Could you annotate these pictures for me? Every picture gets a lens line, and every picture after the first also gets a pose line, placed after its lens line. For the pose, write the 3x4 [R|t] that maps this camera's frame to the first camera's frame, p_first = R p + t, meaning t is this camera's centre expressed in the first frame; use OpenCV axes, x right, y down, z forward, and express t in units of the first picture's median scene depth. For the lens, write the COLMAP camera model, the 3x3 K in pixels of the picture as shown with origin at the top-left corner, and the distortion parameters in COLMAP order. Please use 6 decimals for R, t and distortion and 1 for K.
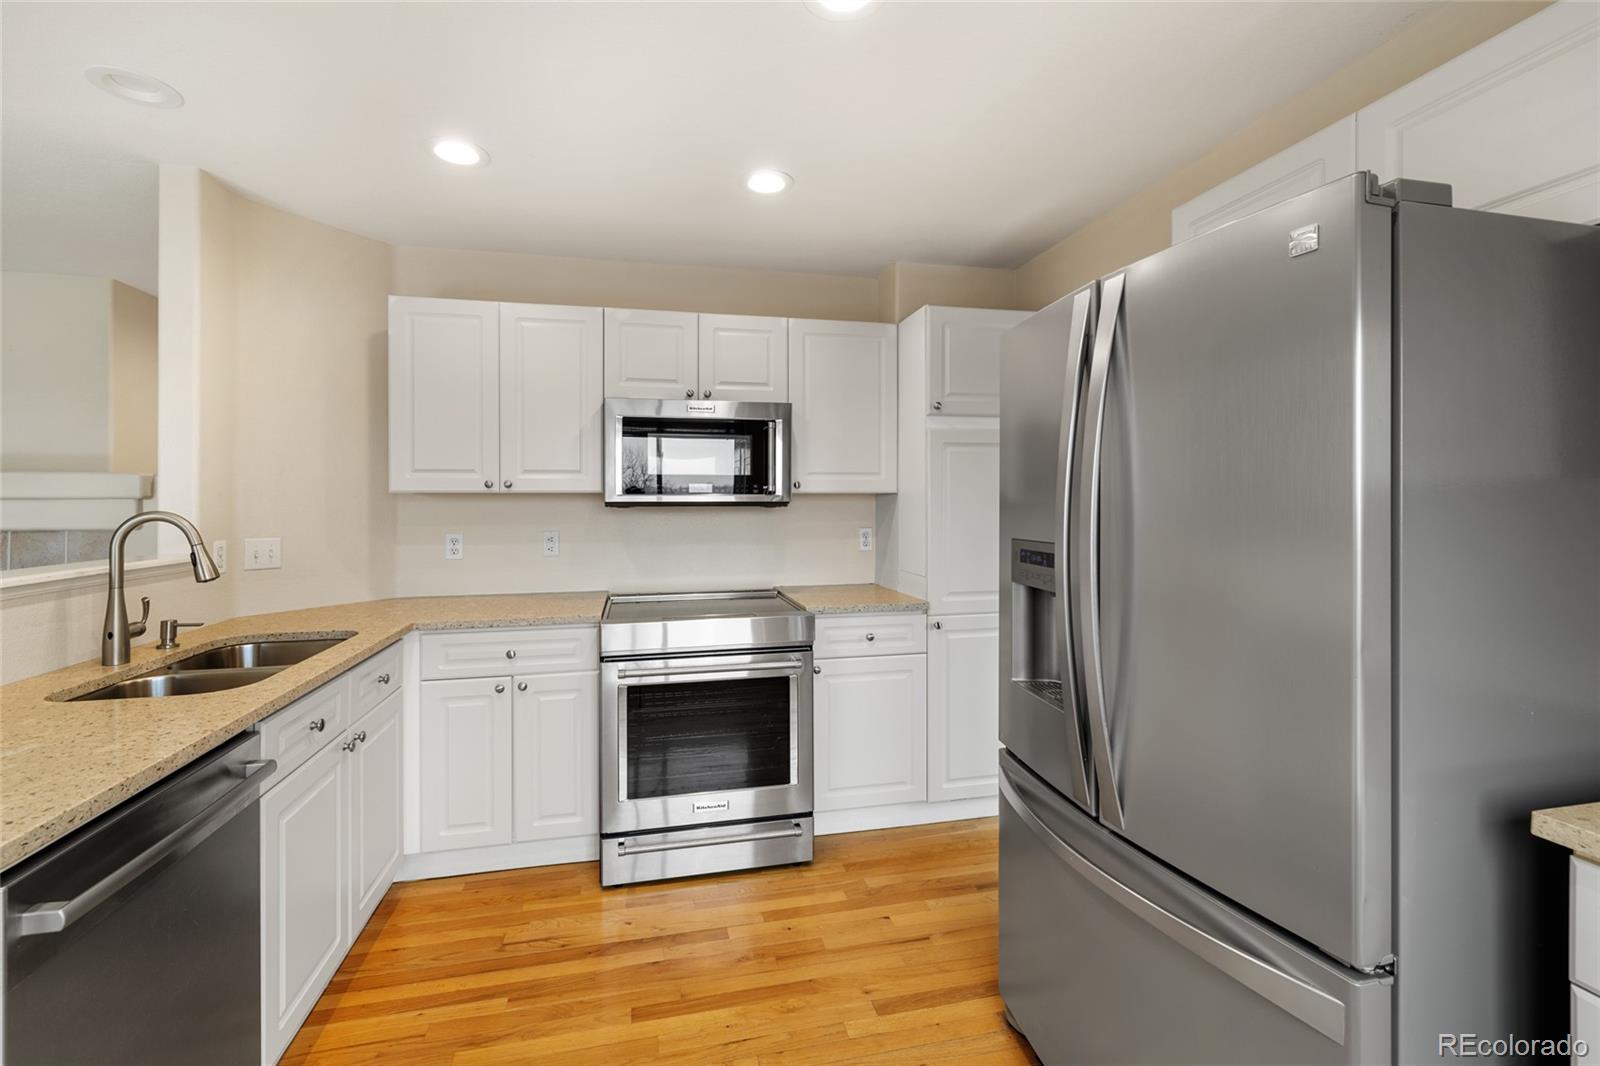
lens RADIAL K [[682.3, 0, 803.2], [0, 682.3, 506.4], [0, 0, 1]] dist [0.001108, -0.000070]
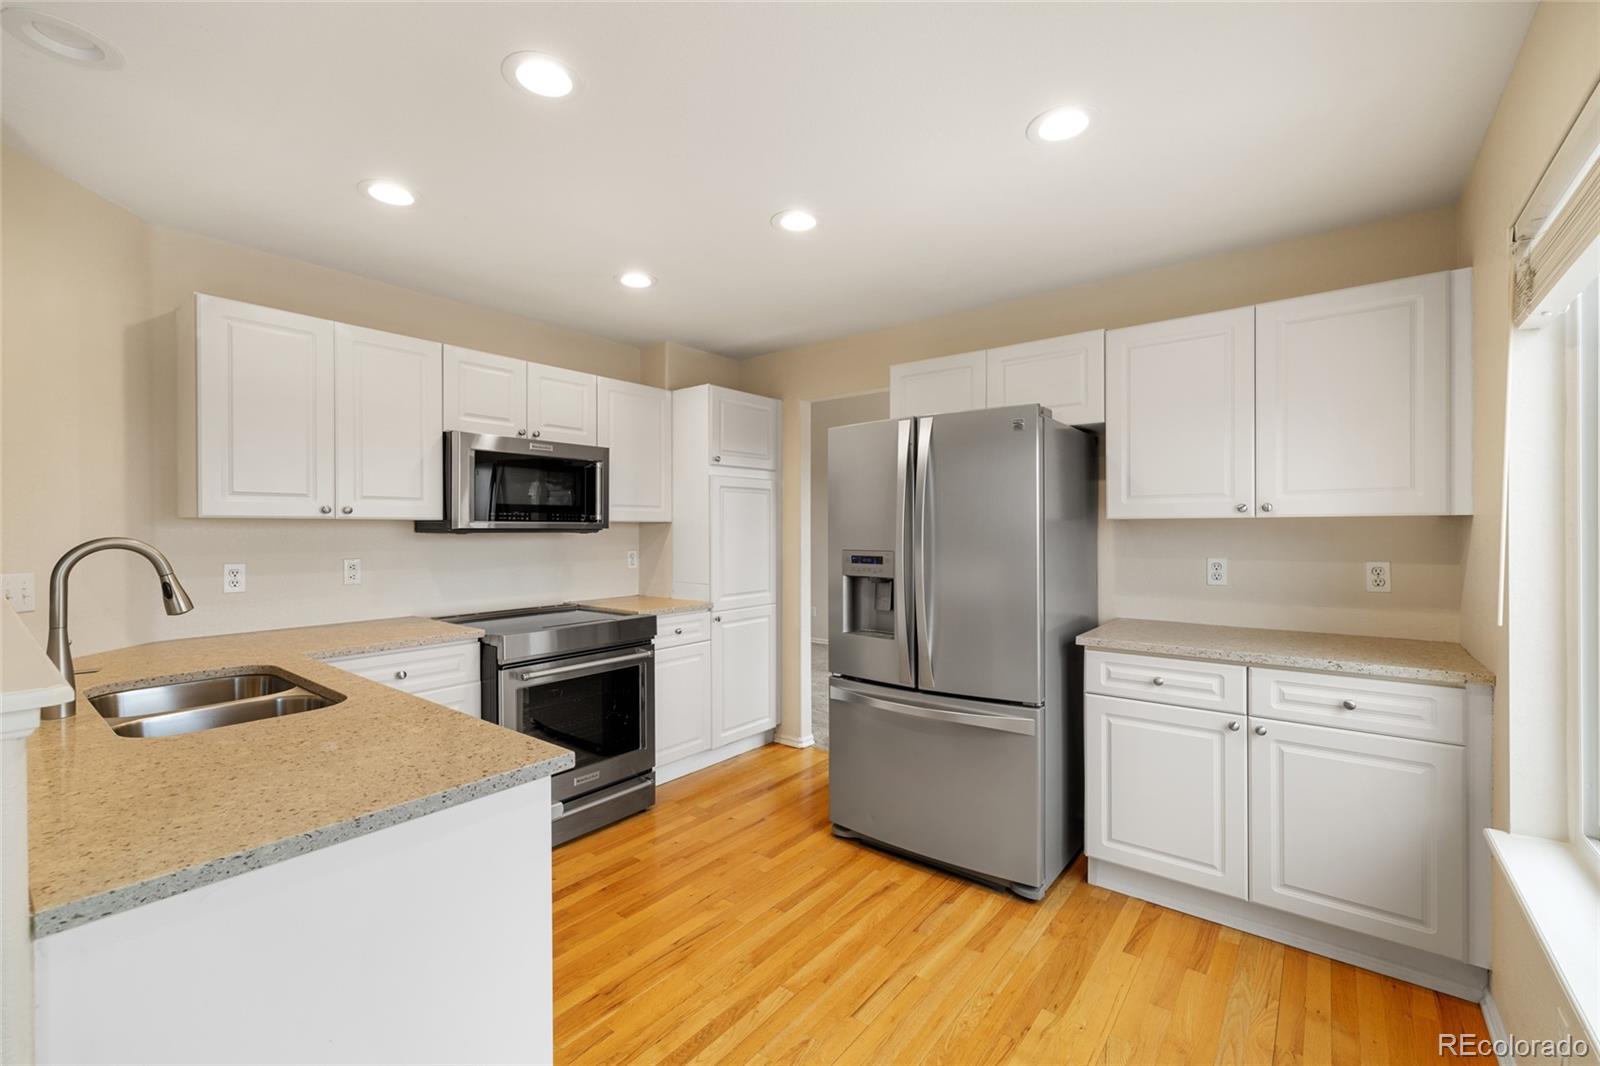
lens RADIAL K [[682.3, 0, 786.6], [0, 682.3, 534.0], [0, 0, 1]] dist [0.001108, -0.000070]
pose [[0.779790, -0.002695, 0.626035, -0.555083], [0.003529, 0.999994, -0.000091, 0.004216], [-0.626031, 0.002280, 0.779795, -0.157525]]
